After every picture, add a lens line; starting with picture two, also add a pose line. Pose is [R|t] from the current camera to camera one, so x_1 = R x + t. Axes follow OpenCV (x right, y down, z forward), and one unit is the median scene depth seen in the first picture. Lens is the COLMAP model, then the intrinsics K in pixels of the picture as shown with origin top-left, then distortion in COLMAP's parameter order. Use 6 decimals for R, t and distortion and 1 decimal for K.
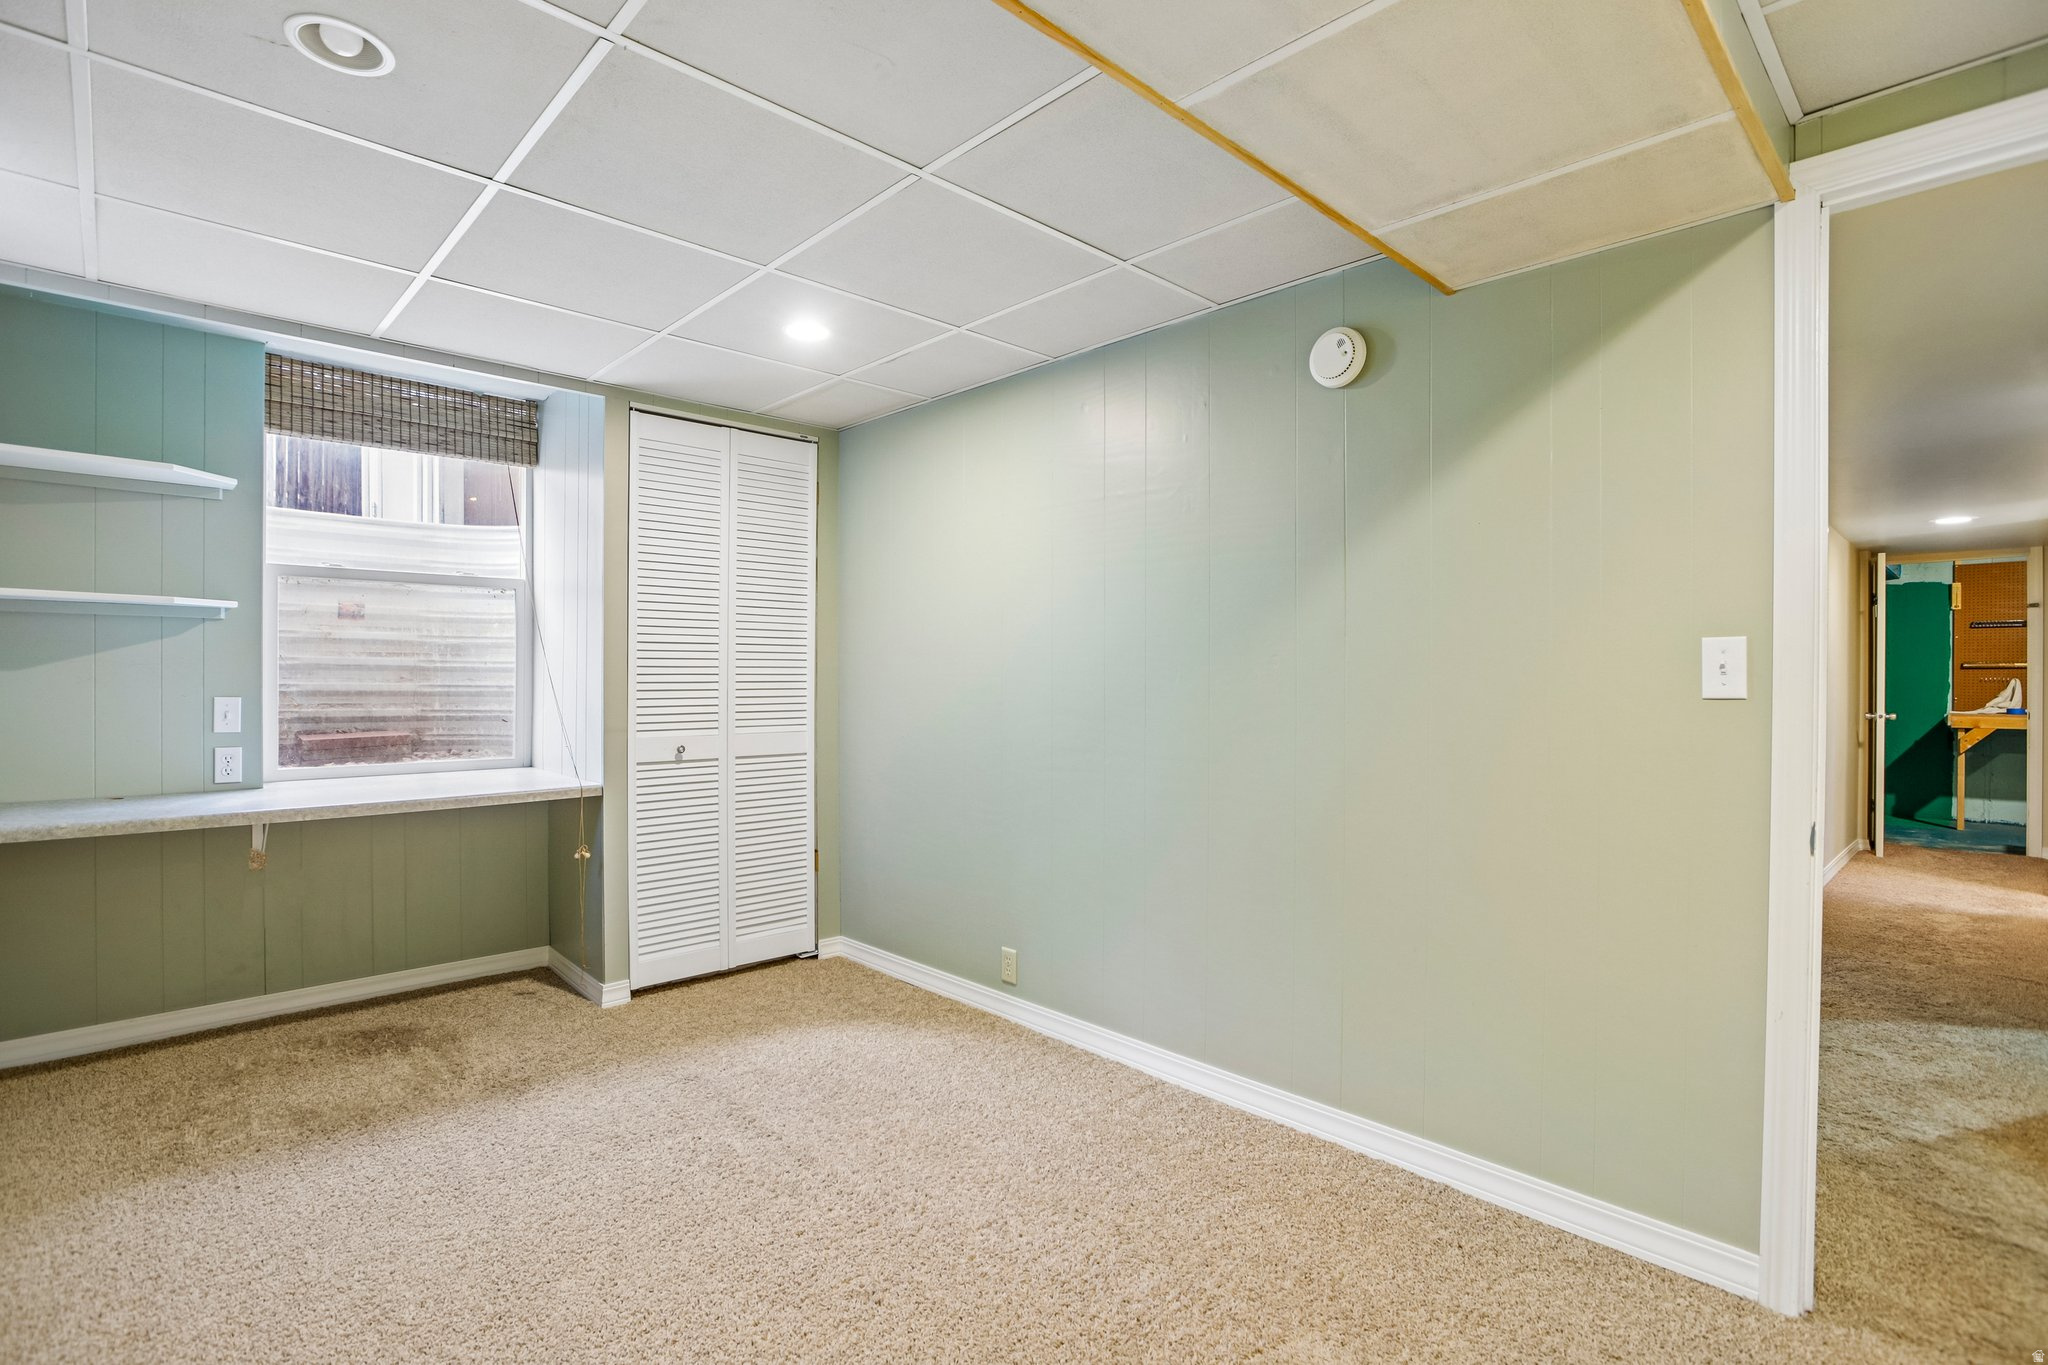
lens RADIAL K [[962.6, 0, 1020.9], [0, 962.6, 683.5], [0, 0, 1]] dist [-0.028405, 0.002076]
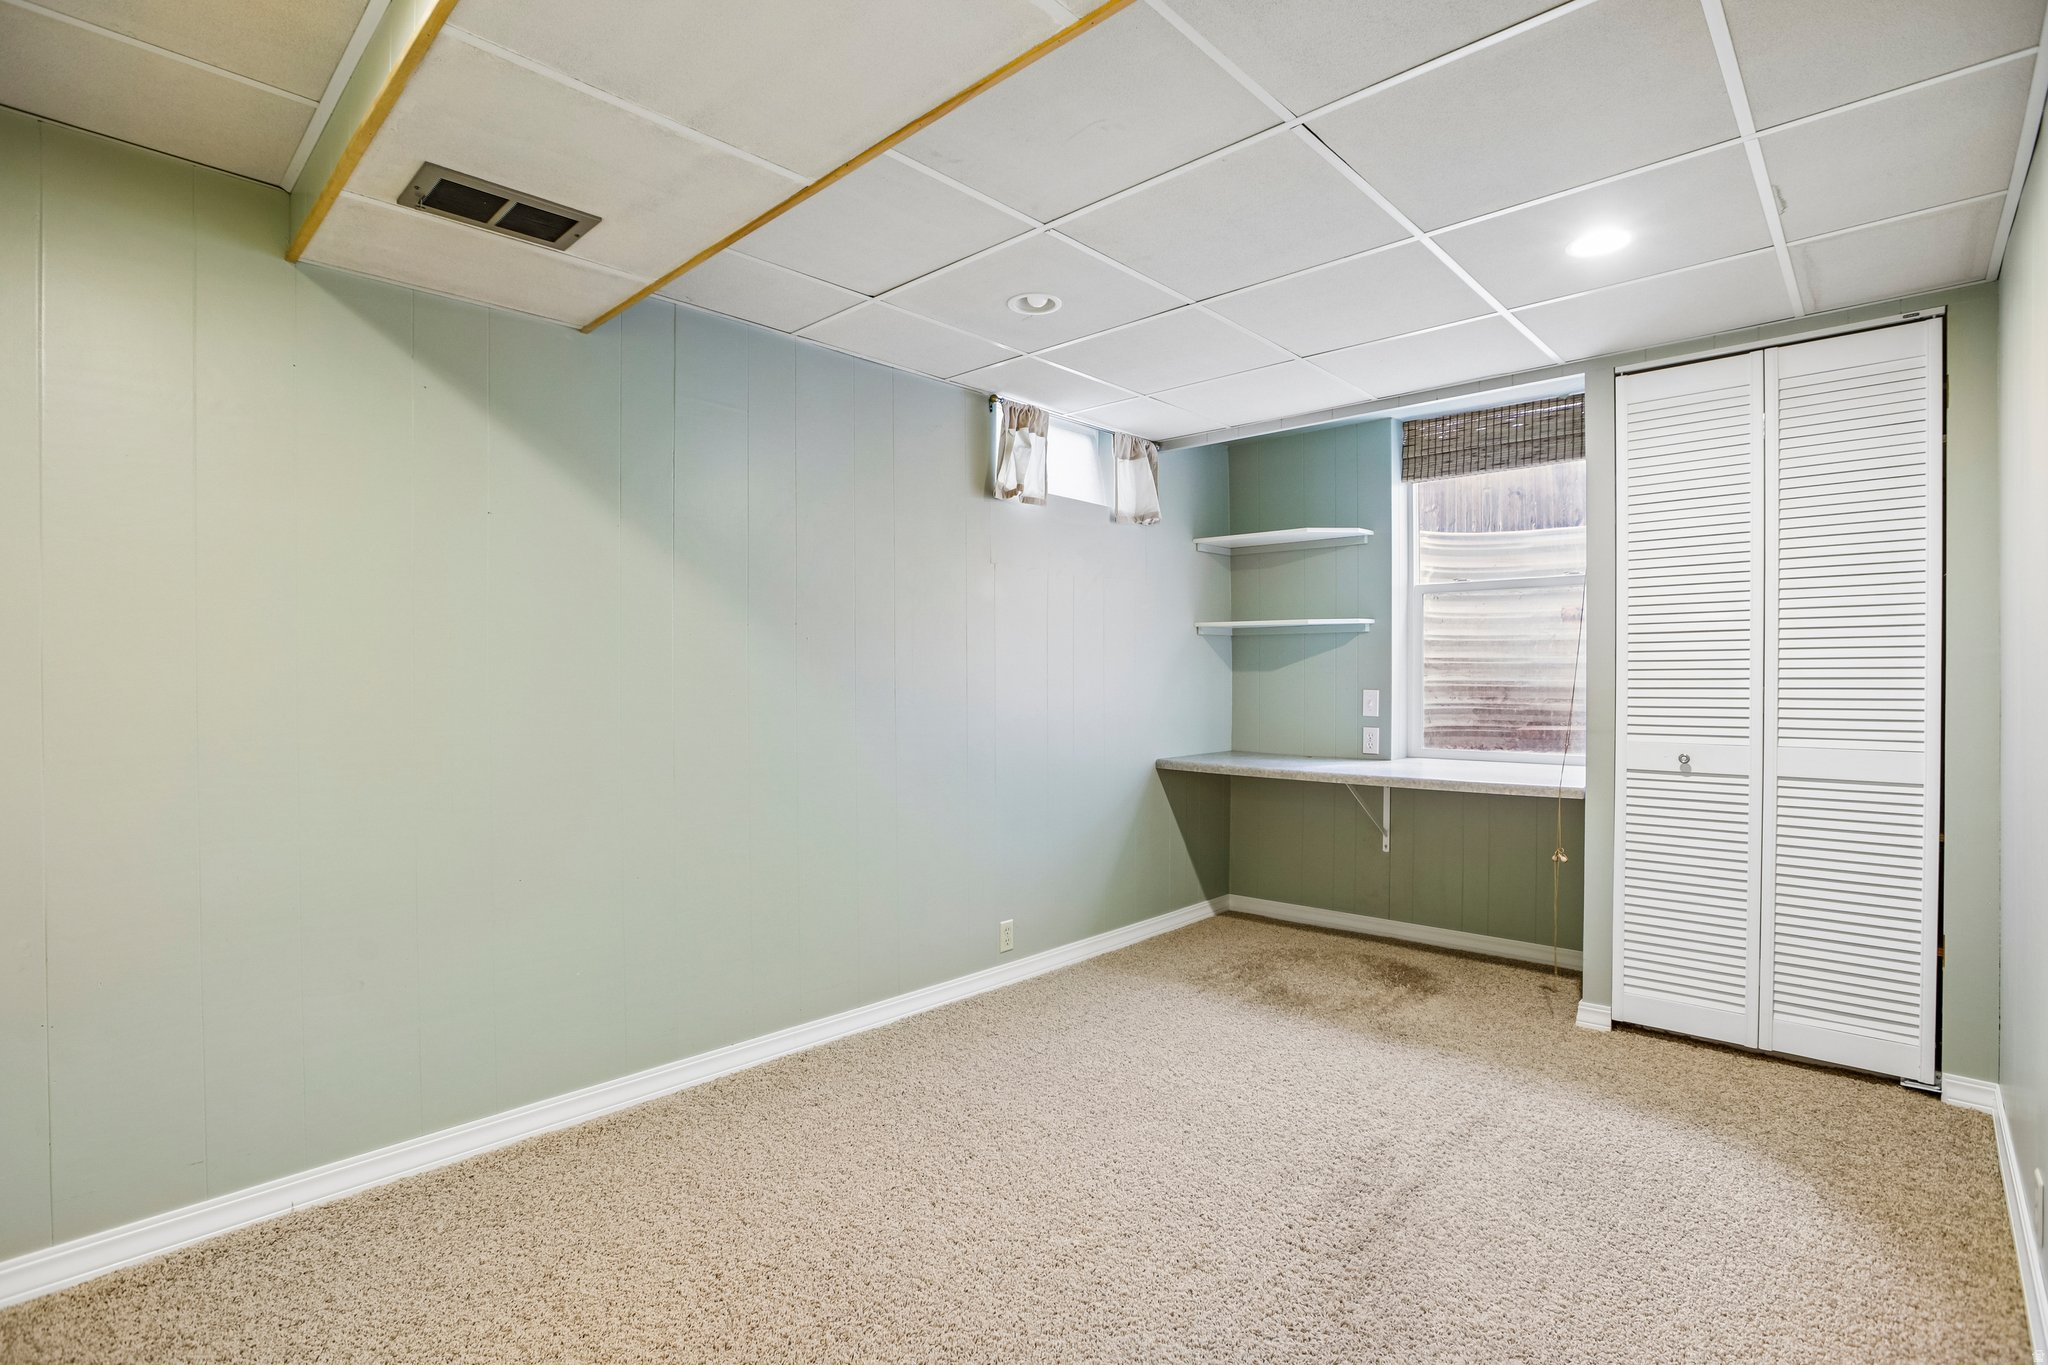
lens RADIAL K [[962.6, 0, 1020.9], [0, 962.6, 683.5], [0, 0, 1]] dist [-0.028405, 0.002076]
pose [[0.062743, 0.004013, -0.998022, 0.446855], [-0.004612, 0.999982, 0.003731, 0.002420], [0.998019, 0.004369, 0.062761, 0.381722]]
